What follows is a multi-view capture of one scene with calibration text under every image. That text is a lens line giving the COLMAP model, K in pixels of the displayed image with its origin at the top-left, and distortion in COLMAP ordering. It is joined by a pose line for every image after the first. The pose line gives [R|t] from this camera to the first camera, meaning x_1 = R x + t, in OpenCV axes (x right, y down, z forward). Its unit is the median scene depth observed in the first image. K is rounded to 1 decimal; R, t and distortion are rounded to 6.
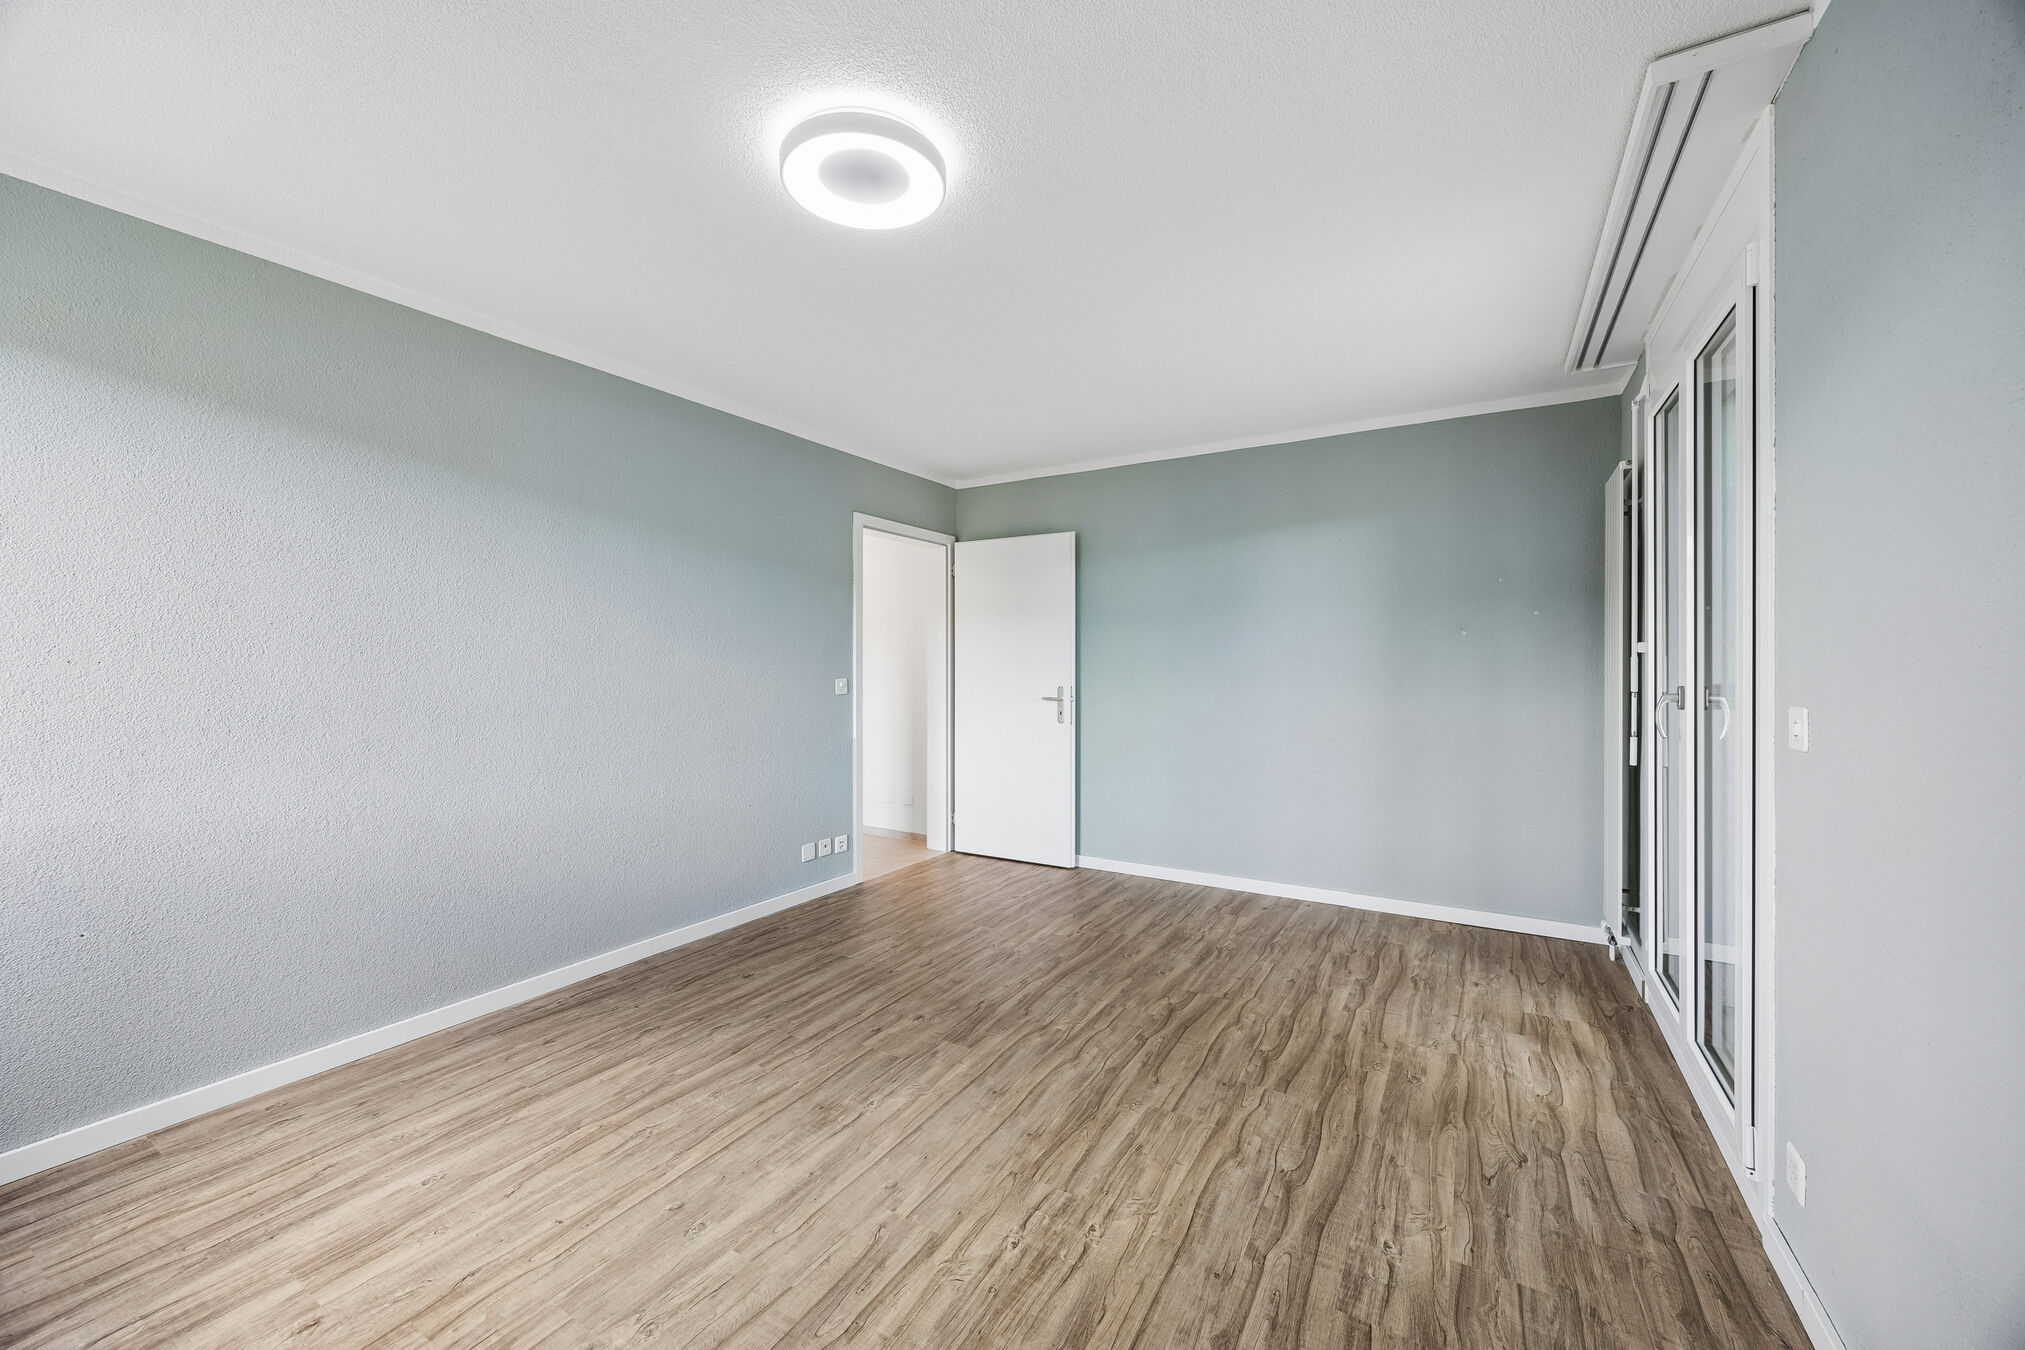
lens RADIAL K [[783.6, 0, 1009.6], [0, 783.6, 669.5], [0, 0, 1]] dist [-0.001105, 0.000167]
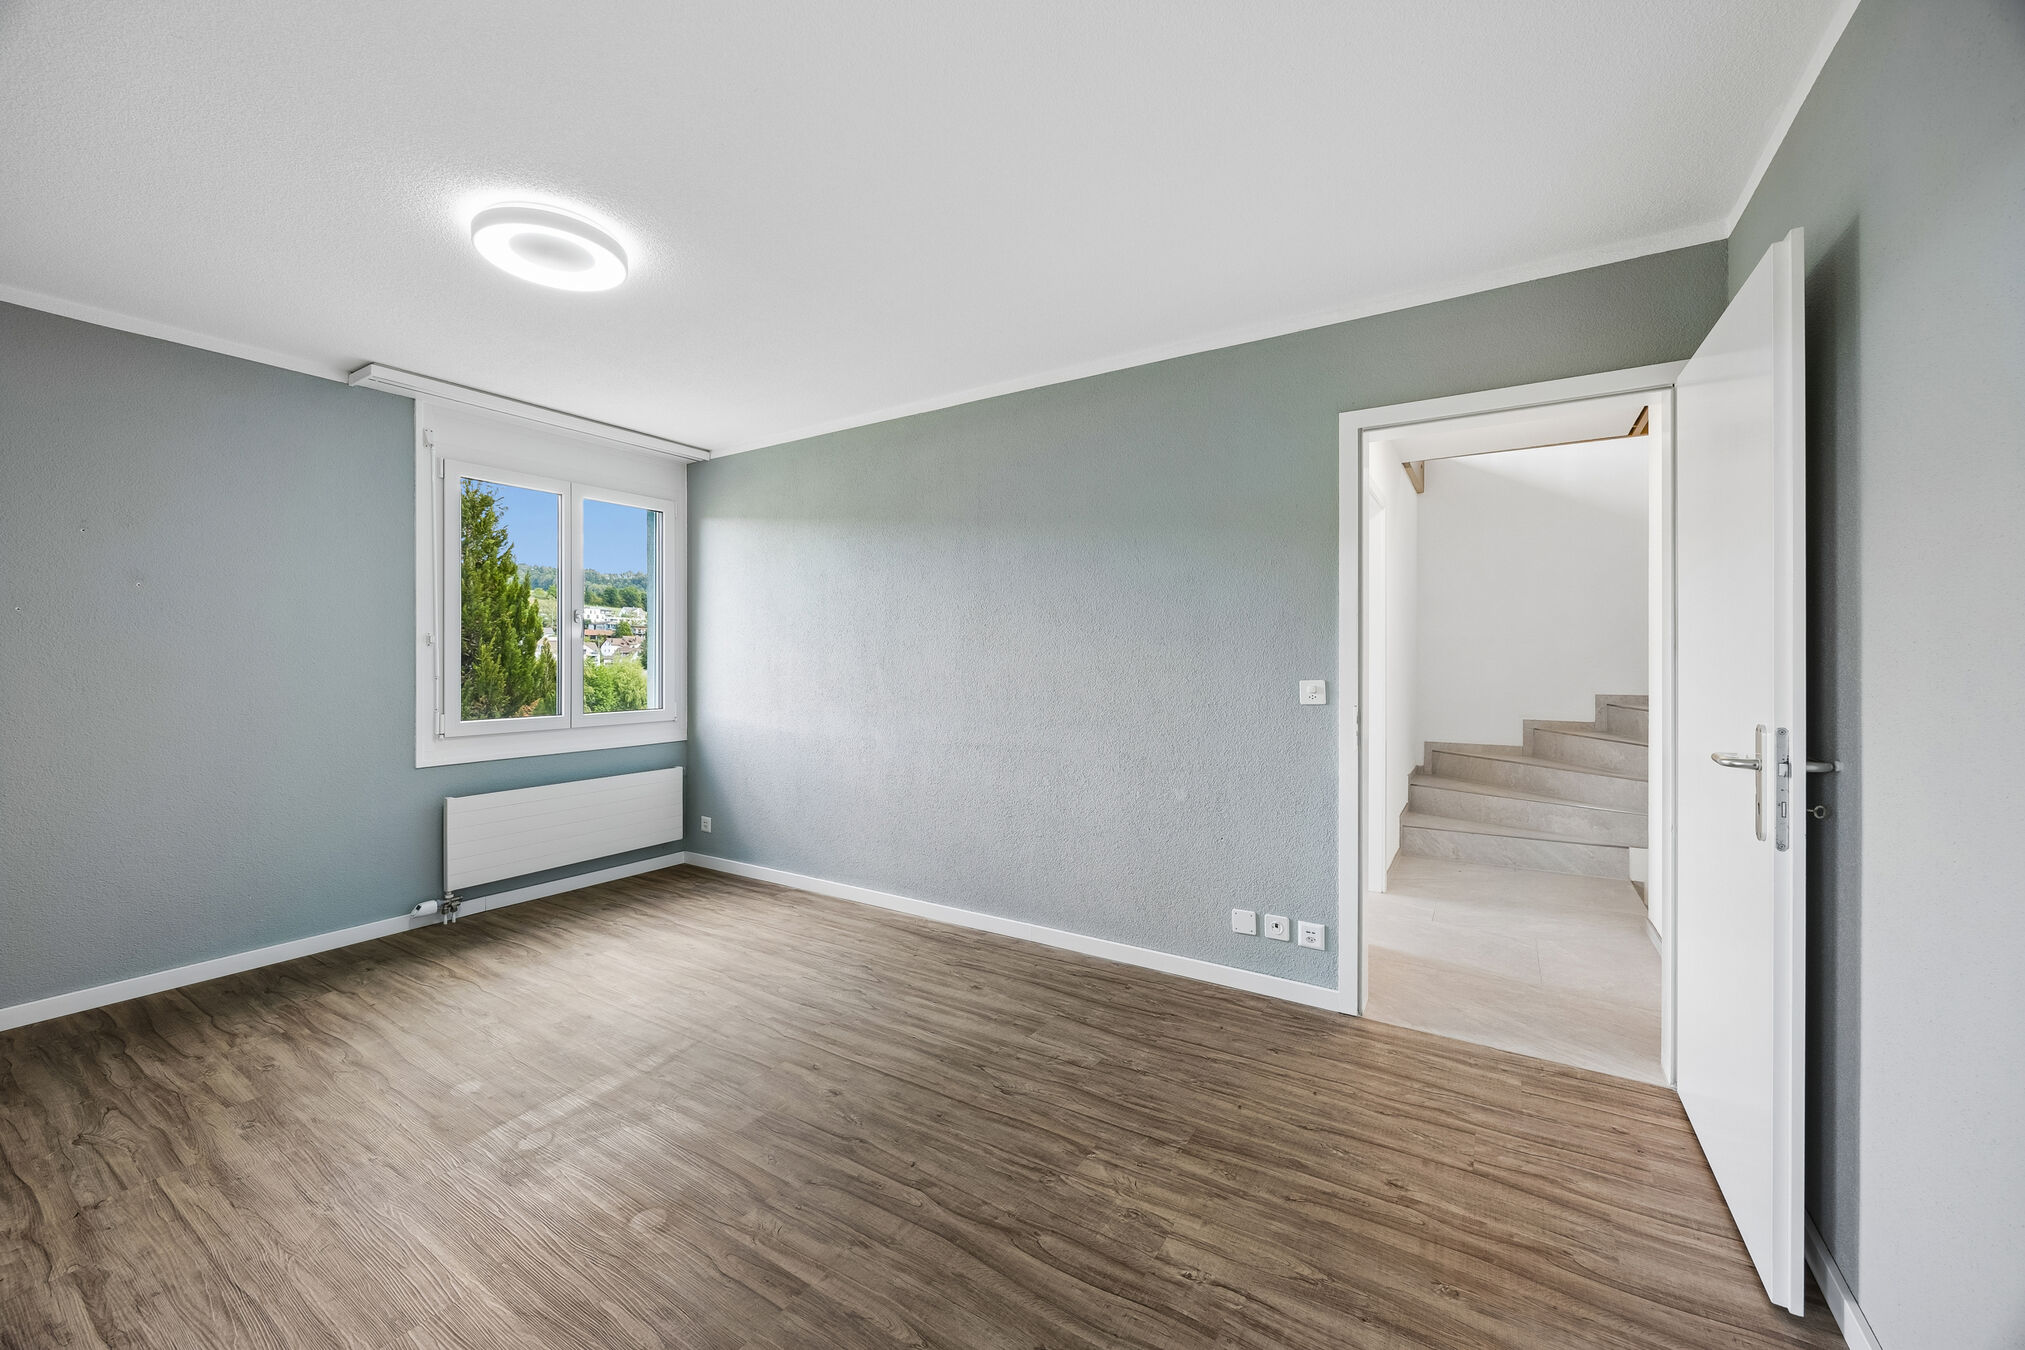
lens RADIAL K [[783.6, 0, 1006.6], [0, 783.6, 662.0], [0, 0, 1]] dist [-0.001105, 0.000167]
pose [[-0.034845, 0.003948, -0.999385, 0.585309], [-0.005786, 0.999975, 0.004152, -0.006079], [0.999376, 0.005927, -0.034821, 1.023306]]
